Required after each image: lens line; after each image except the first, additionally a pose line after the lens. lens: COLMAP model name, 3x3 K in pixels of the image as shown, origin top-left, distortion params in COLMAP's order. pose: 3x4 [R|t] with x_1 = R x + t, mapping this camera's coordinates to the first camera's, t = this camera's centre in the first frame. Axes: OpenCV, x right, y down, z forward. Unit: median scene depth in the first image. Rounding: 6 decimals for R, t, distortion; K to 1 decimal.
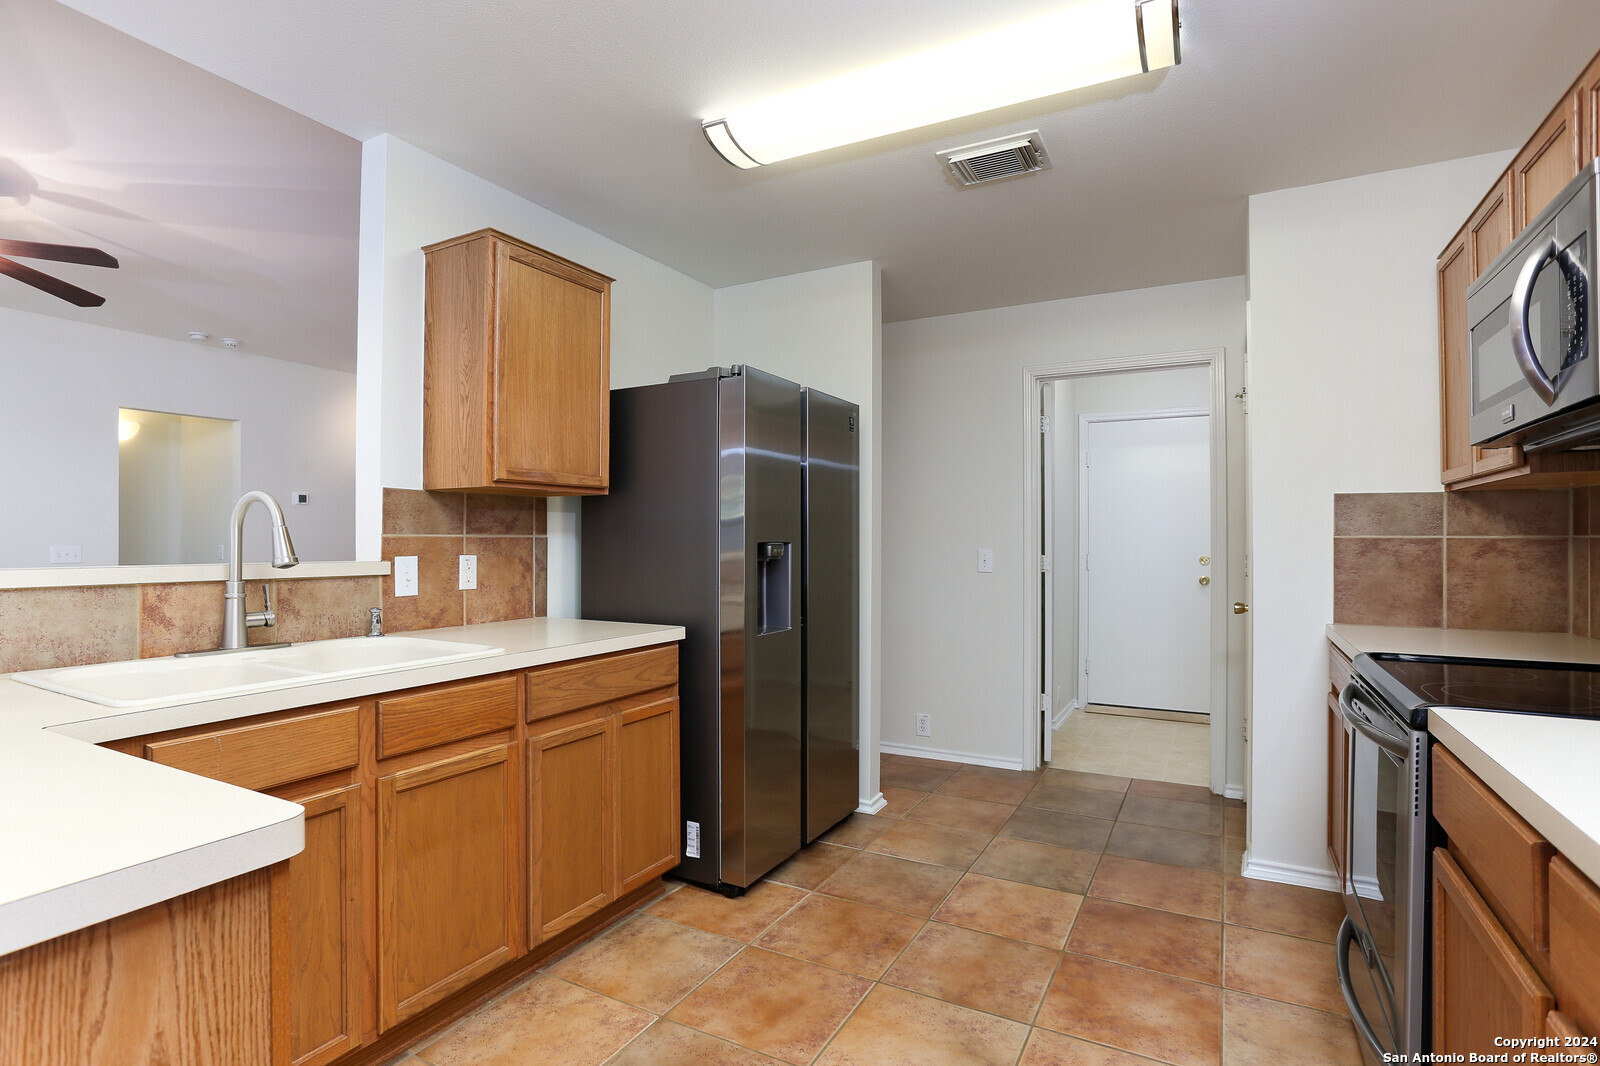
lens RADIAL K [[786.9, 0, 761.3], [0, 786.9, 537.3], [0, 0, 1]] dist [-0.026678, 0.005555]
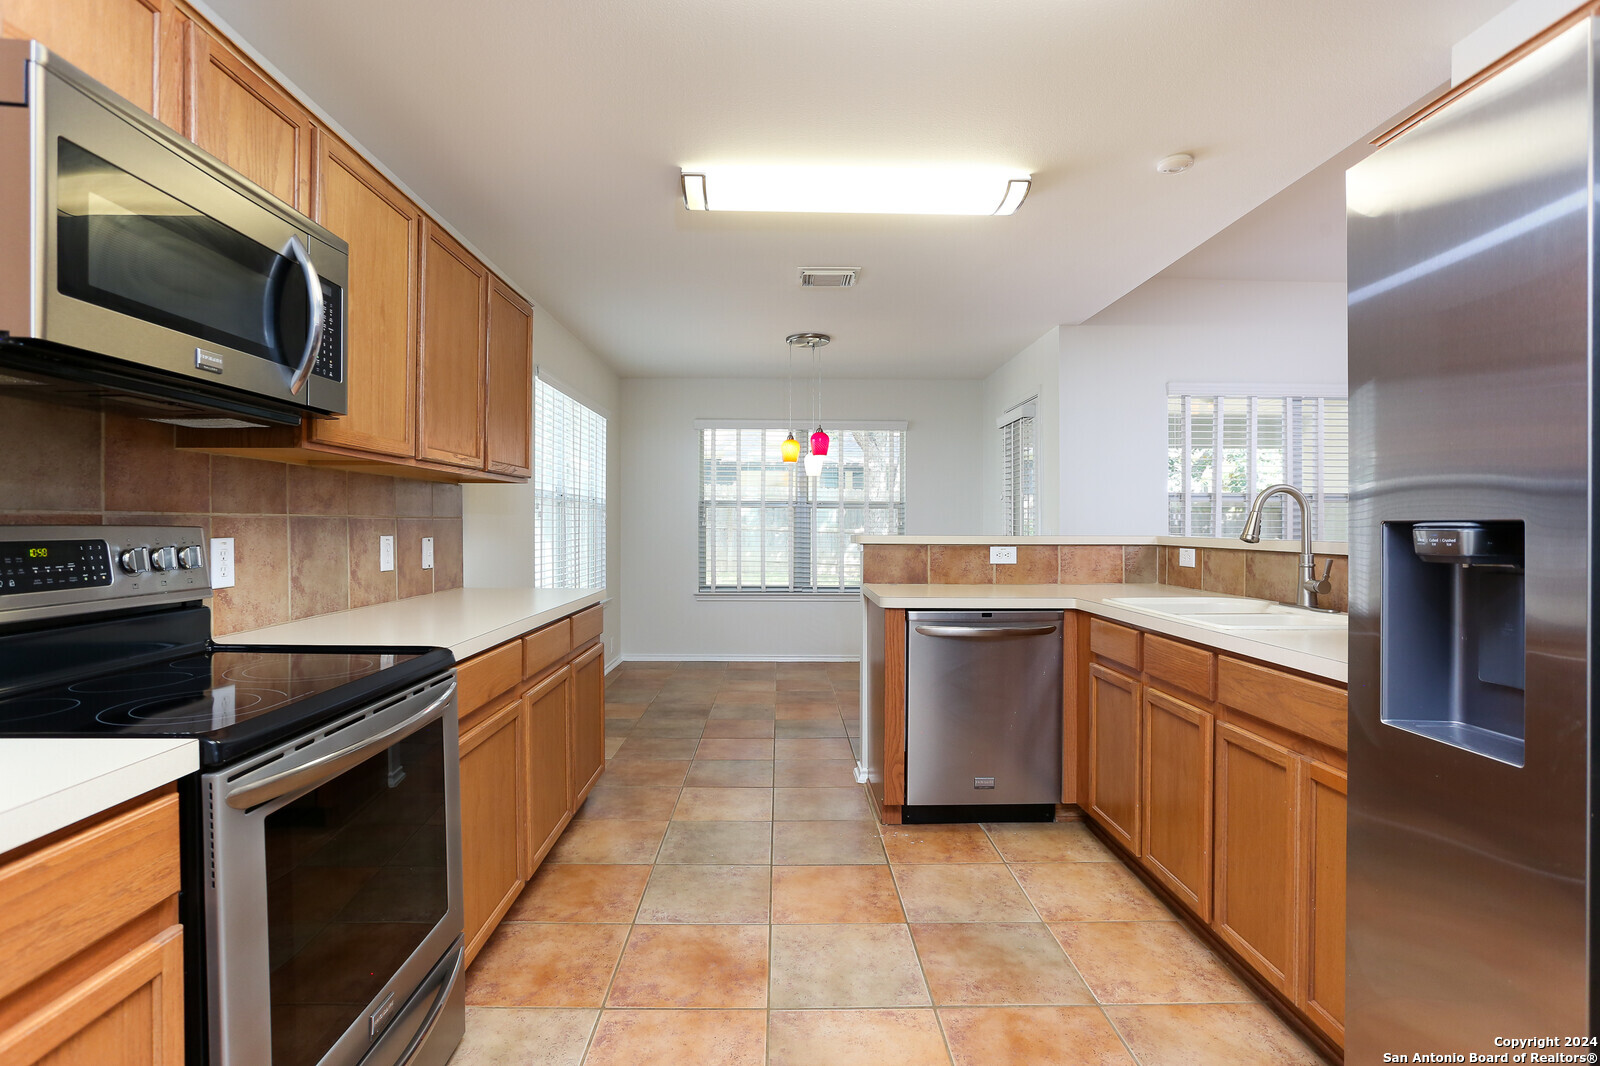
lens RADIAL K [[786.9, 0, 790.3], [0, 786.9, 529.0], [0, 0, 1]] dist [-0.026678, 0.005555]
pose [[-0.850375, 0.005283, -0.526150, 1.102792], [0.004875, 0.999986, 0.002161, 0.017205], [0.526154, -0.000727, -0.850389, 2.512827]]
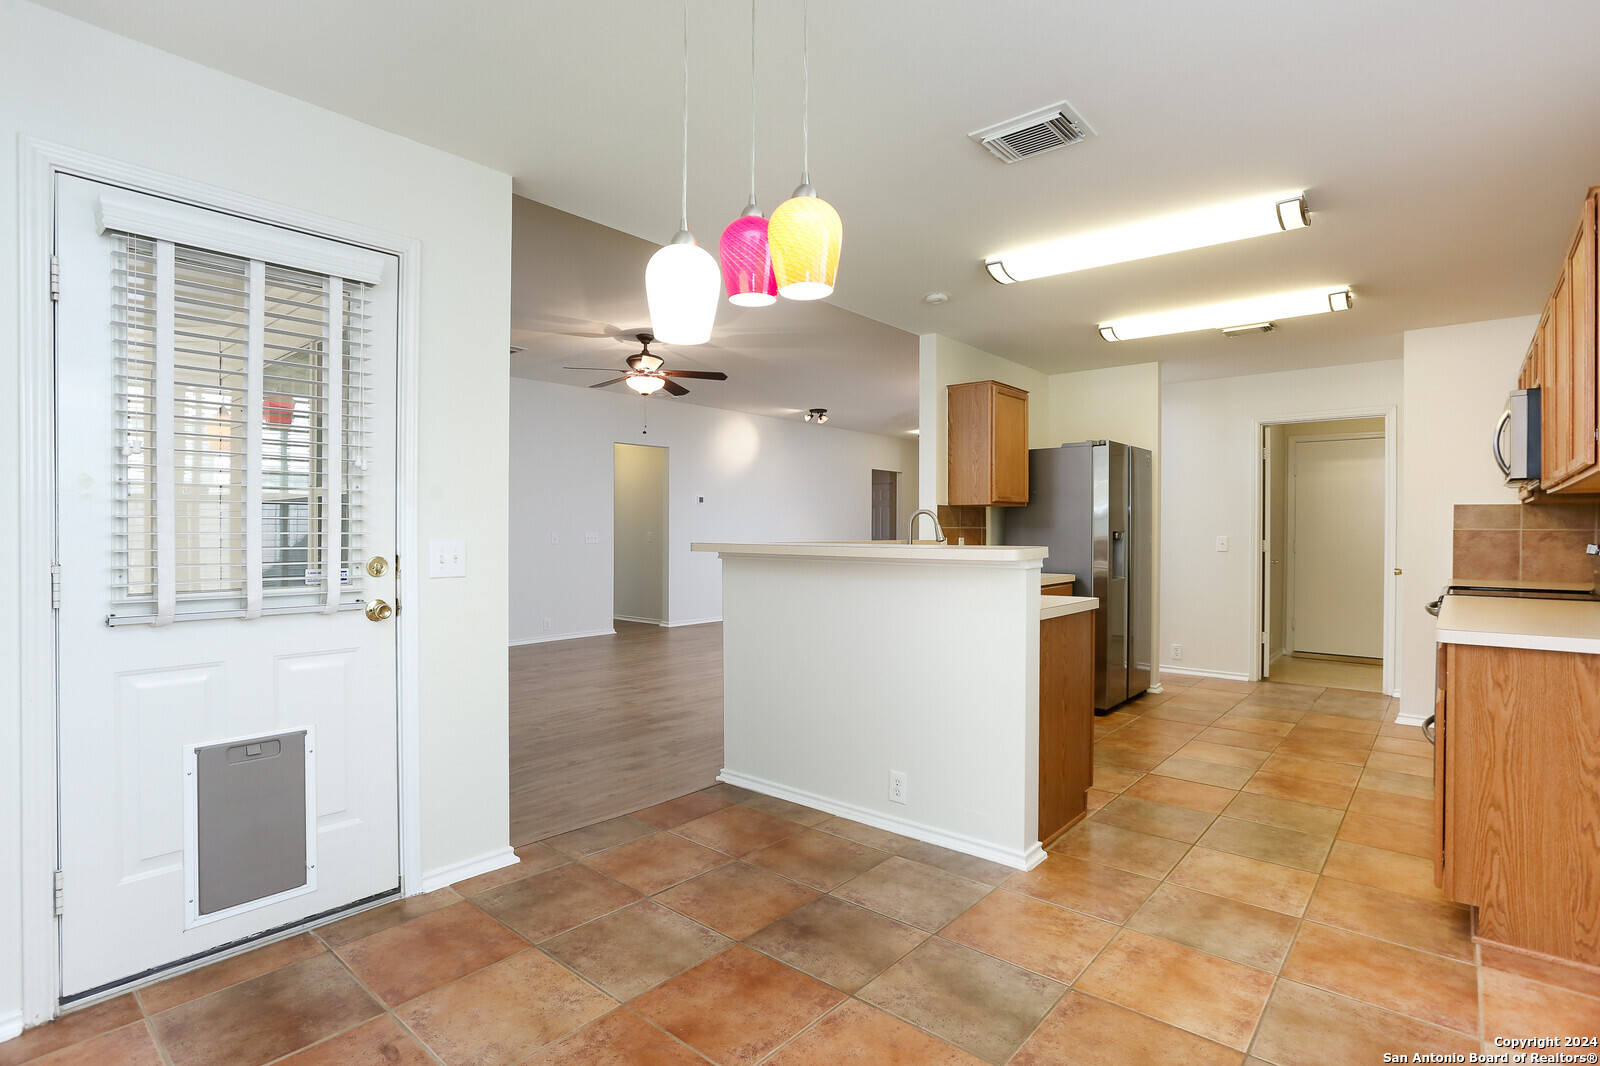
lens RADIAL K [[786.9, 0, 786.3], [0, 786.9, 531.5], [0, 0, 1]] dist [-0.026678, 0.005555]
pose [[0.984899, 0.002699, -0.173109, -0.445032], [-0.001170, 0.999959, 0.008938, -0.009497], [0.173126, -0.008600, 0.984862, -0.986295]]
